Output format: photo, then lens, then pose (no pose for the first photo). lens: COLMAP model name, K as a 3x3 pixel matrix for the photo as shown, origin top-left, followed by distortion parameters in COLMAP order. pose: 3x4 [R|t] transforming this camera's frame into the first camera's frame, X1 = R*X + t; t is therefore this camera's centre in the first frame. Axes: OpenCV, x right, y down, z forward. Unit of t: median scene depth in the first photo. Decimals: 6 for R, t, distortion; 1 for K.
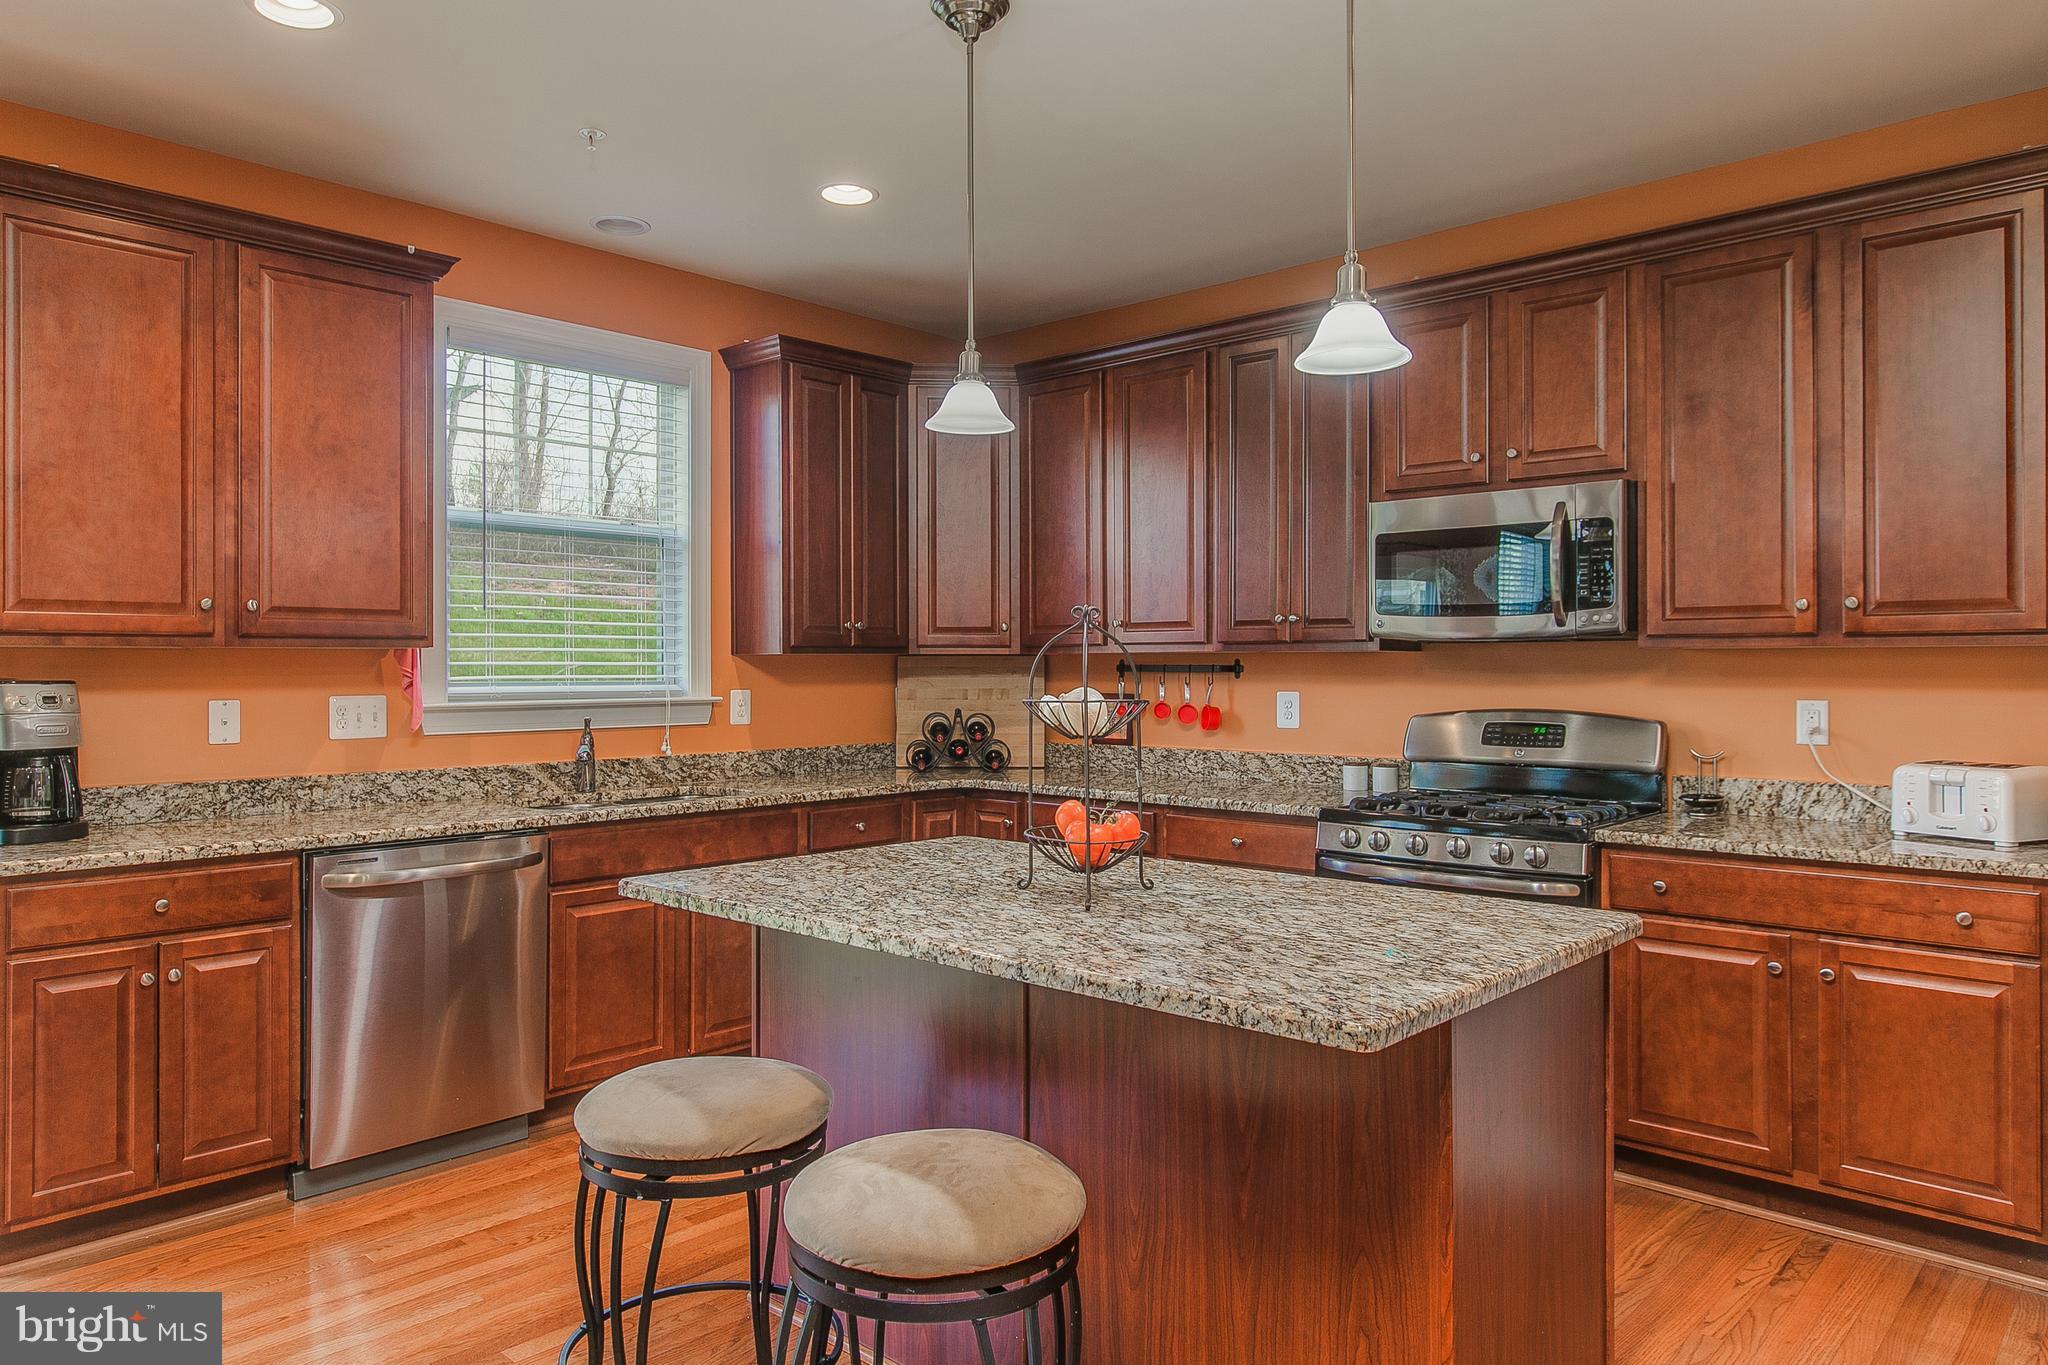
lens RADIAL K [[1326.2, 0, 1041.9], [0, 1326.2, 669.0], [0, 0, 1]] dist [-0.003608, 0.000032]
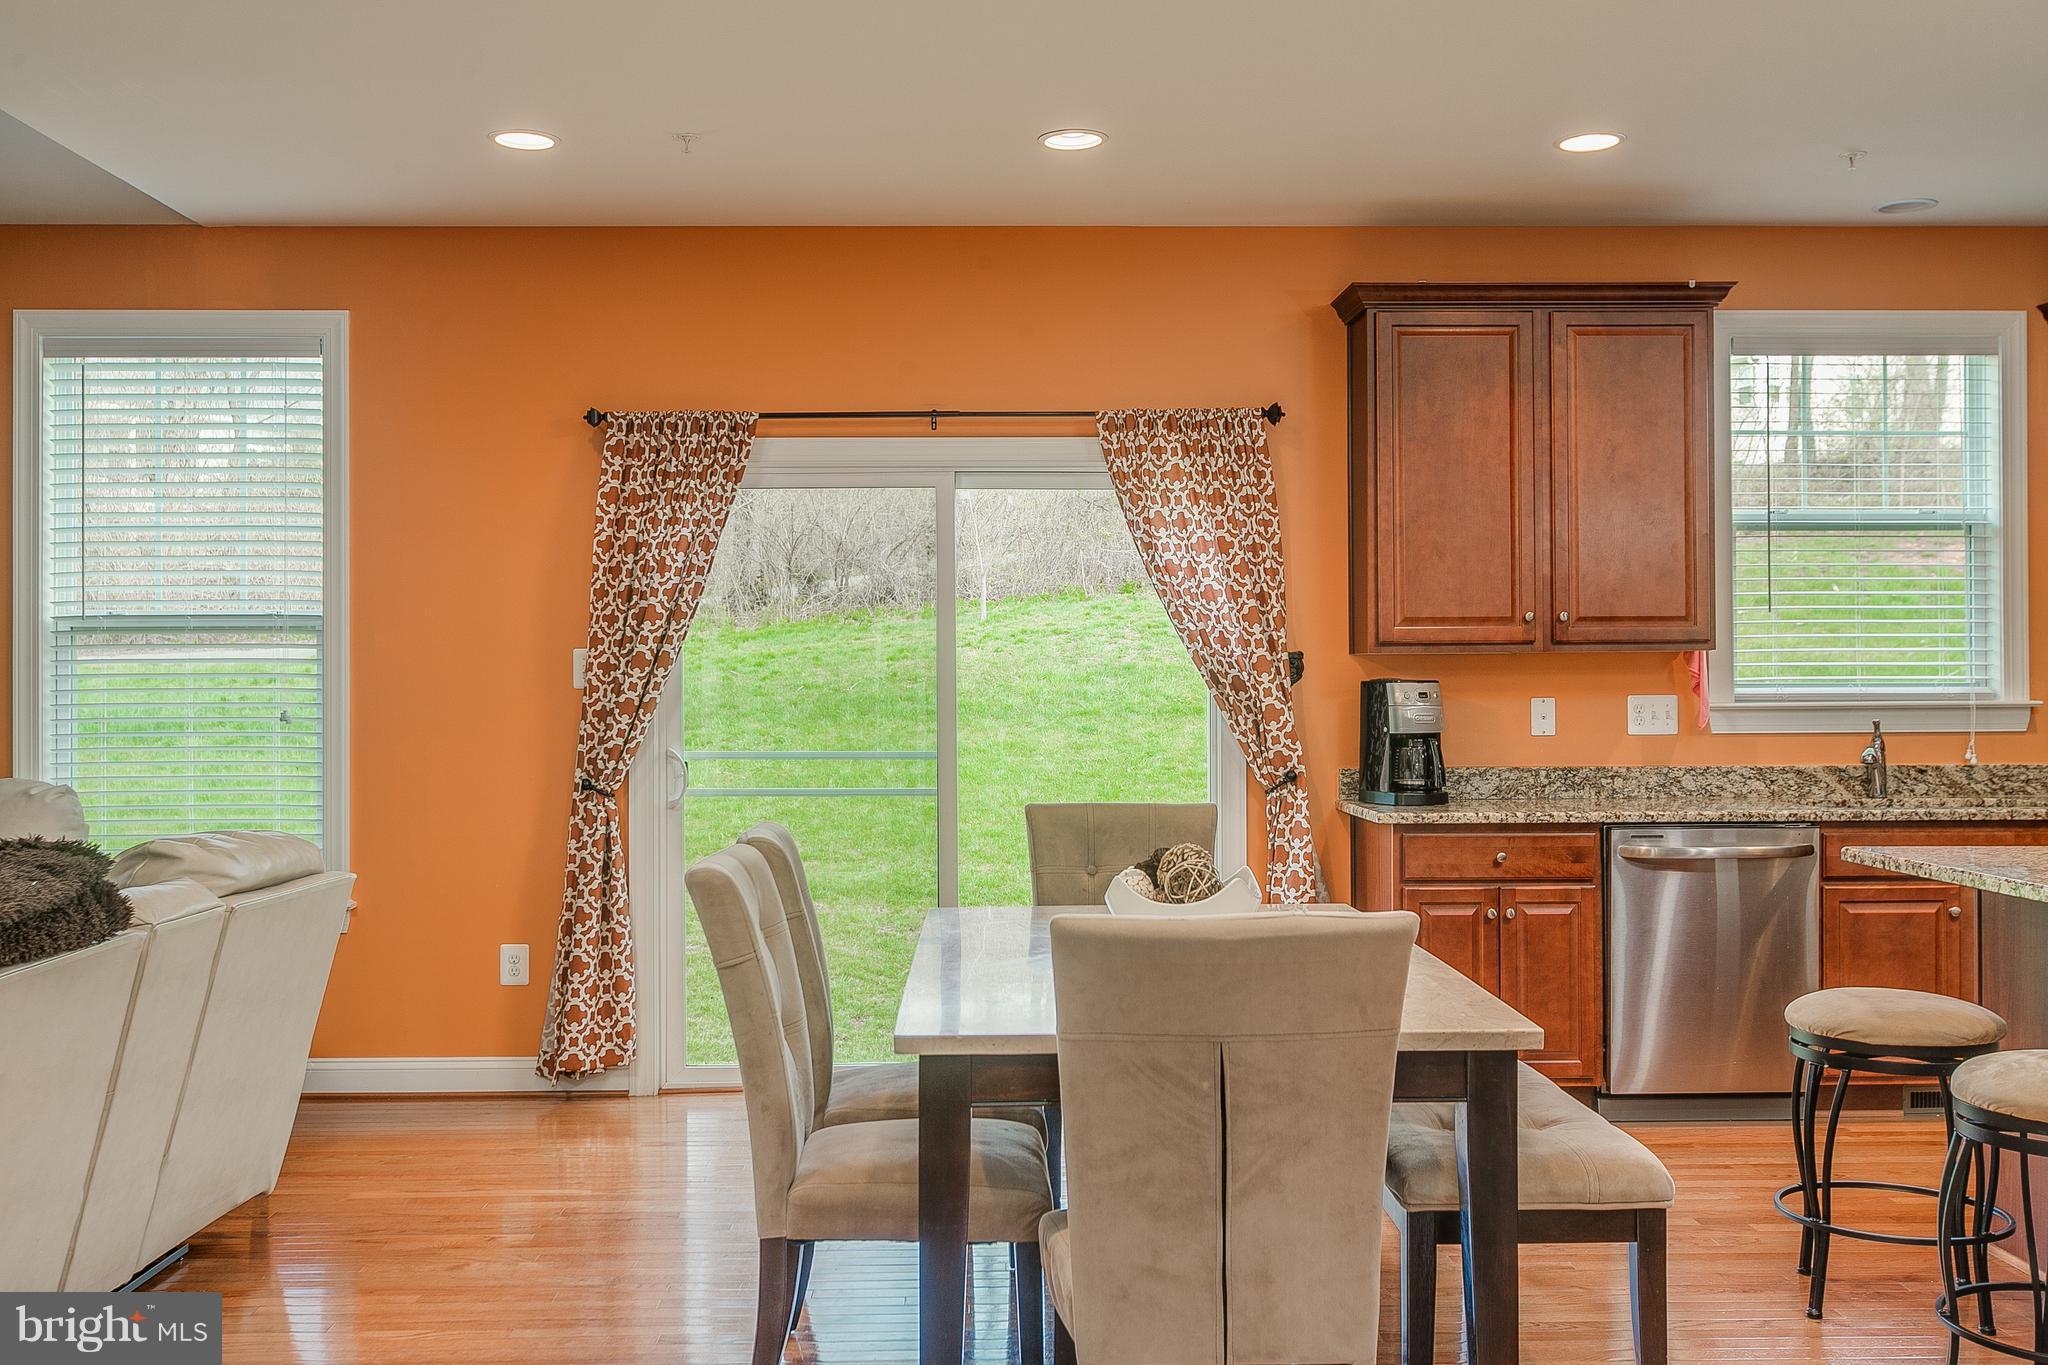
lens RADIAL K [[1989.3, 0, 986.4], [0, 1989.3, 650.7], [0, 0, 1]] dist [-0.004274, 0.000000]
pose [[0.680571, -0.011372, -0.732593, 0.329041], [0.003730, 0.999920, -0.012056, 0.001547], [0.732672, 0.005472, 0.680560, -0.545558]]
